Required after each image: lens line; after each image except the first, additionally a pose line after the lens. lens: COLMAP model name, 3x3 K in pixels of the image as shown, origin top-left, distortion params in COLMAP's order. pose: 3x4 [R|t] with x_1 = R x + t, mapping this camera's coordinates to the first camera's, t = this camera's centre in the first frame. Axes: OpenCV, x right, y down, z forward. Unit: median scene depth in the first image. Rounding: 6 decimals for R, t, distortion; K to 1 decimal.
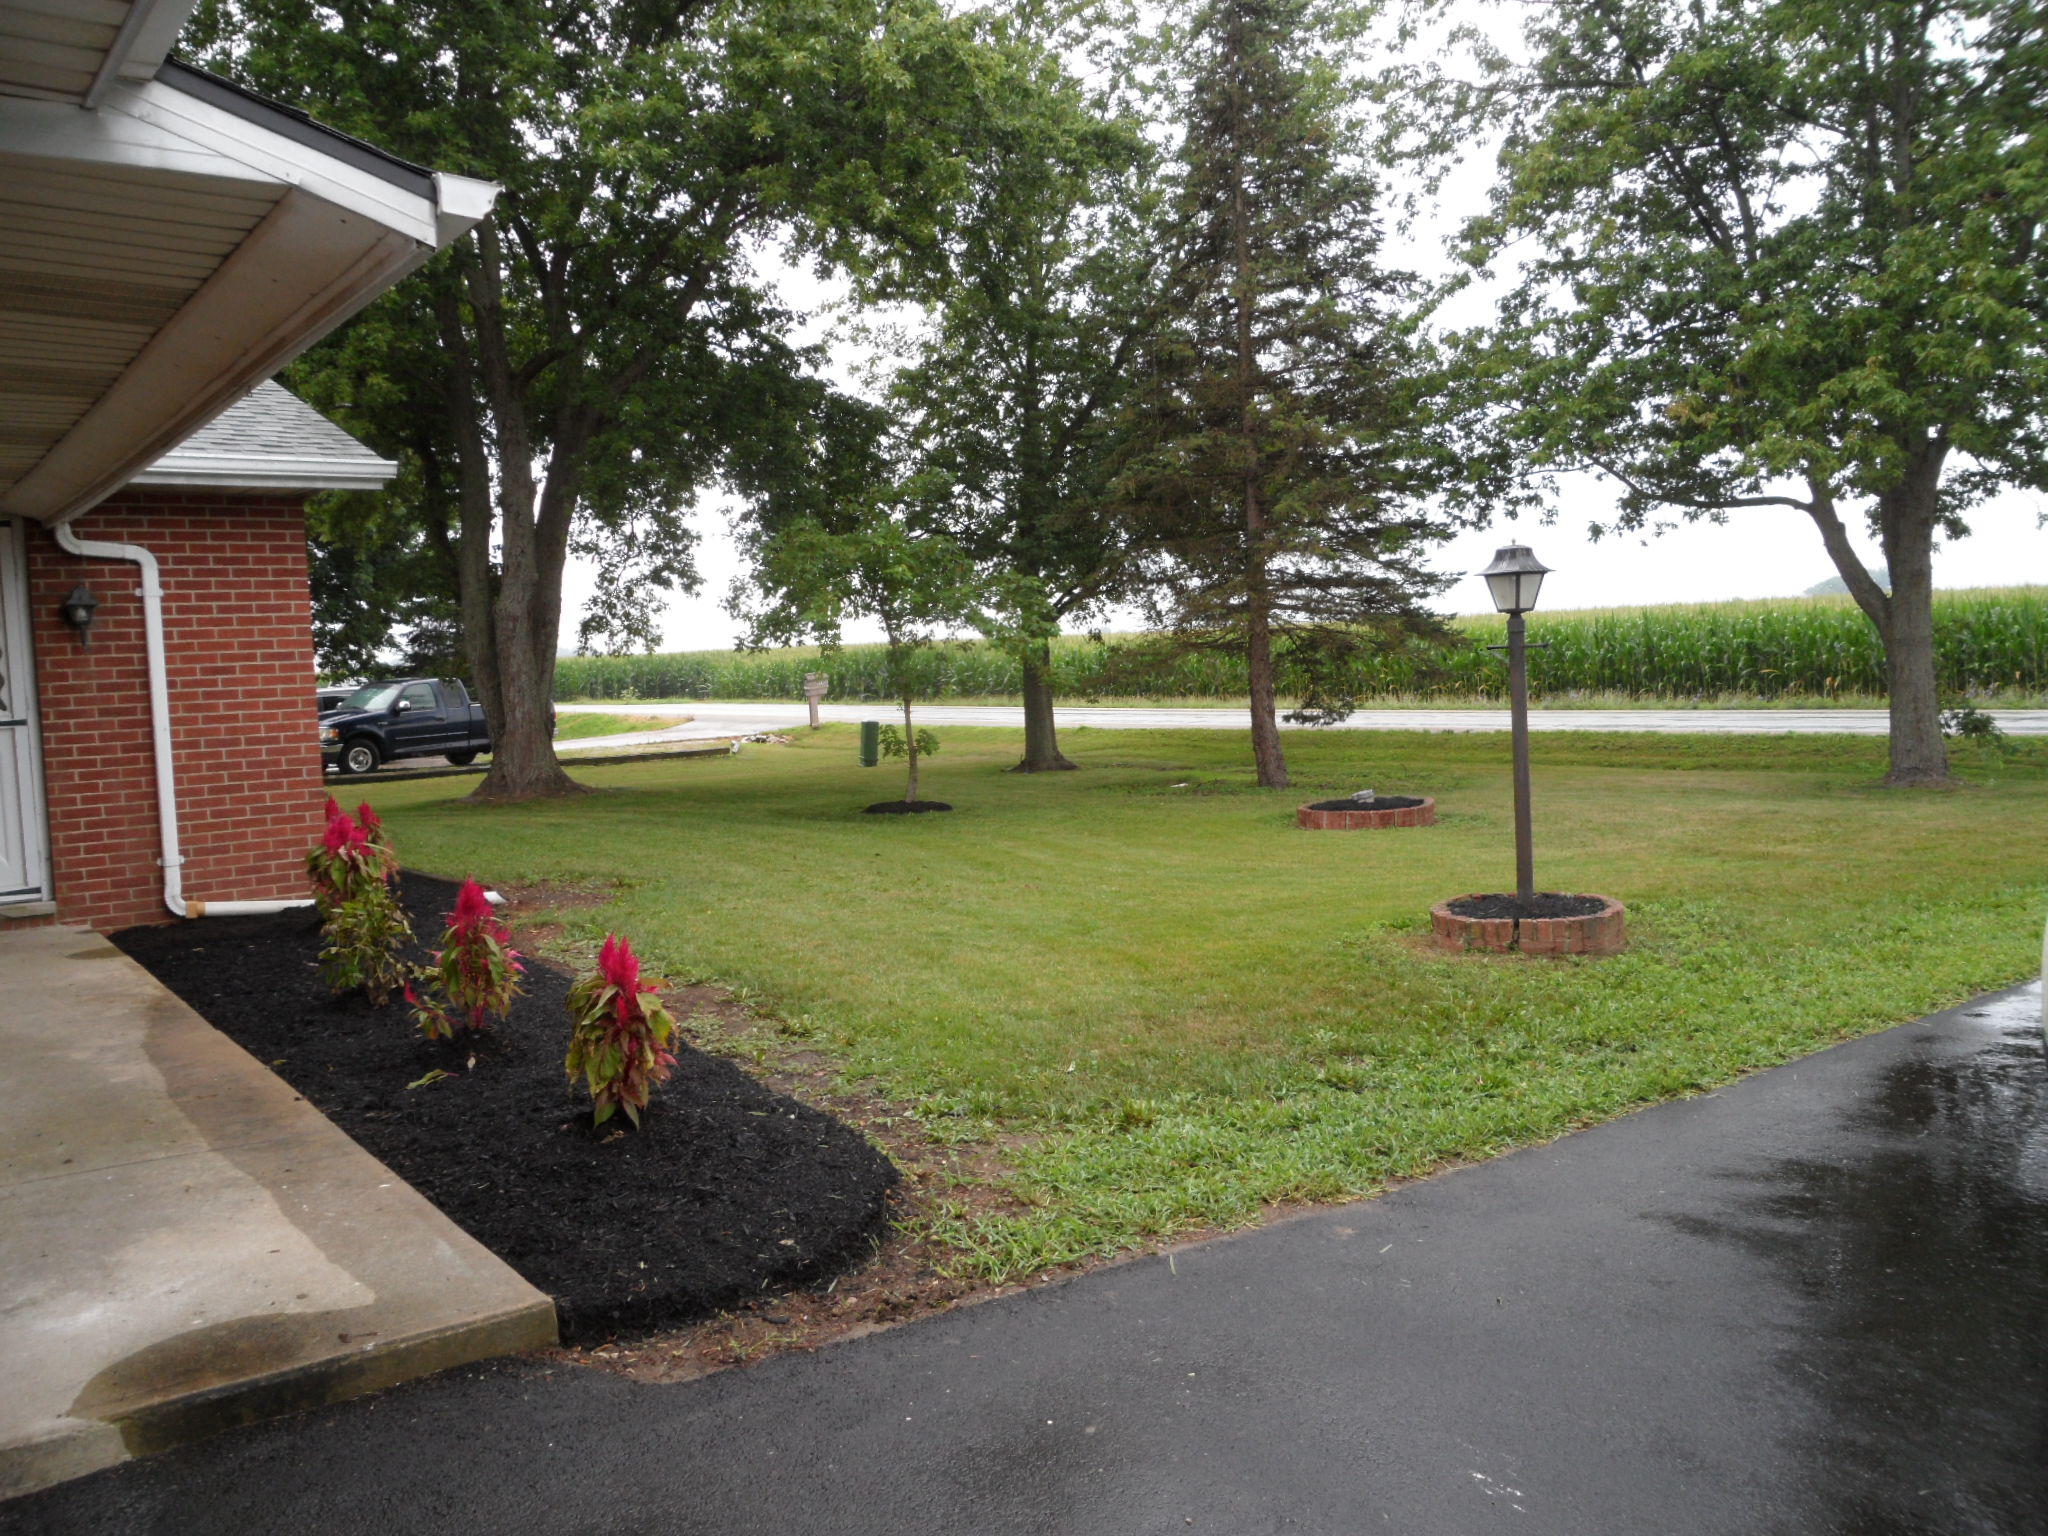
lens RADIAL K [[1640.6, 0, 1044.9], [0, 1640.6, 767.2], [0, 0, 1]] dist [-0.053275, 0.041979]
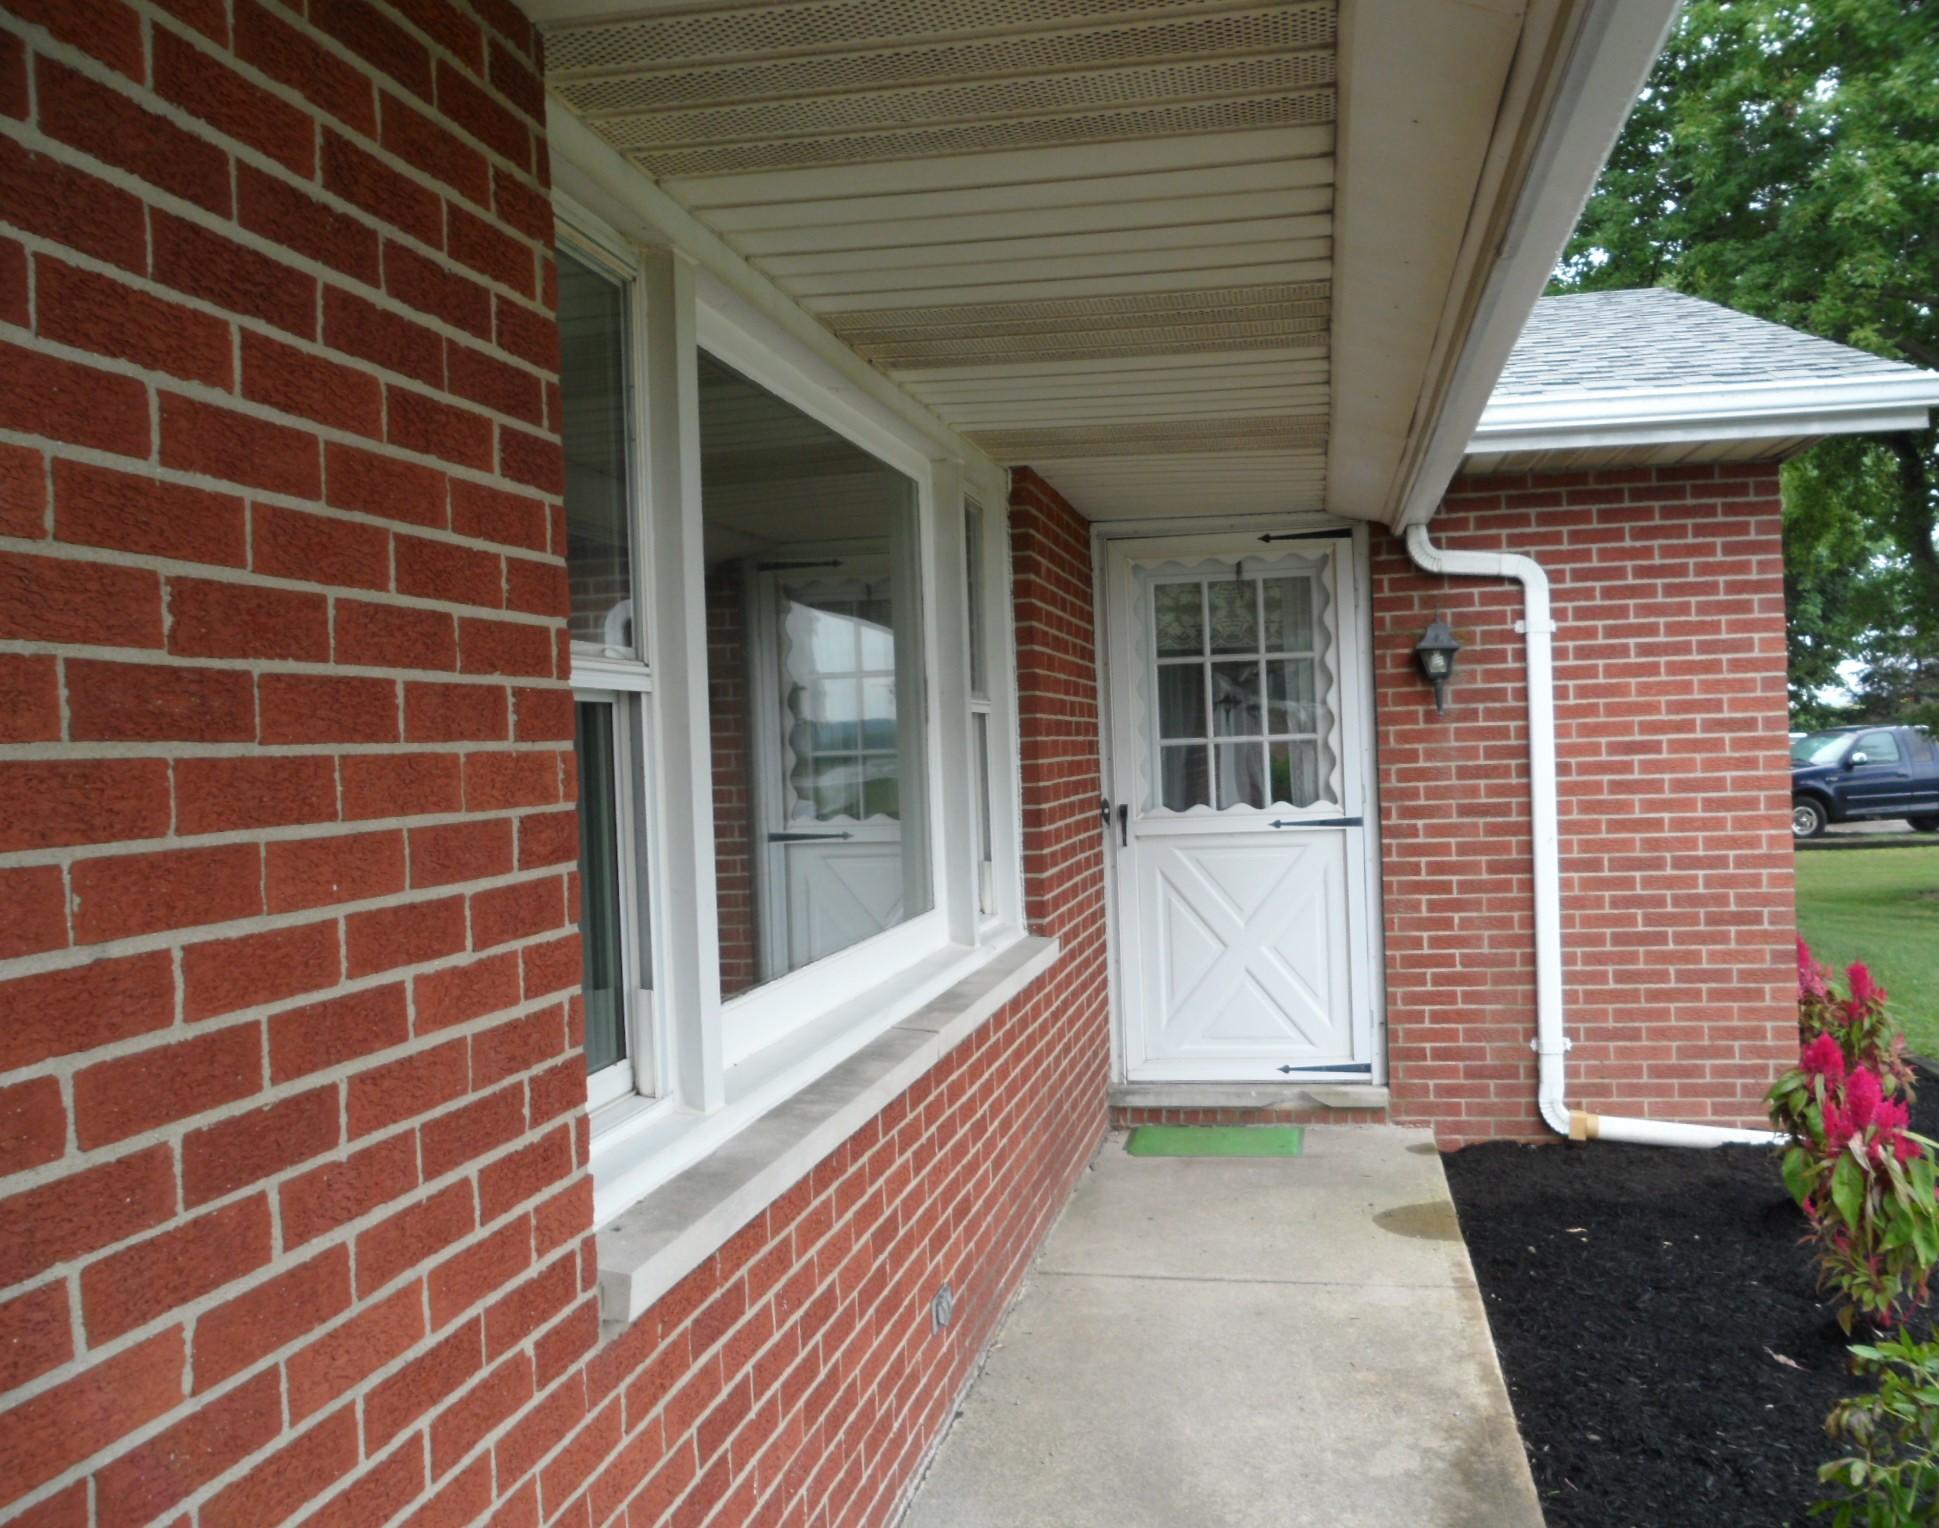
lens RADIAL K [[1783.5, 0, 984.0], [0, 1783.5, 769.9], [0, 0, 1]] dist [-0.017444, 0.000000]
pose [[0.676567, 0.022458, -0.736038, -0.177151], [-0.042454, 0.999062, -0.008540, -0.035113], [0.735156, 0.037026, 0.676886, 0.357819]]
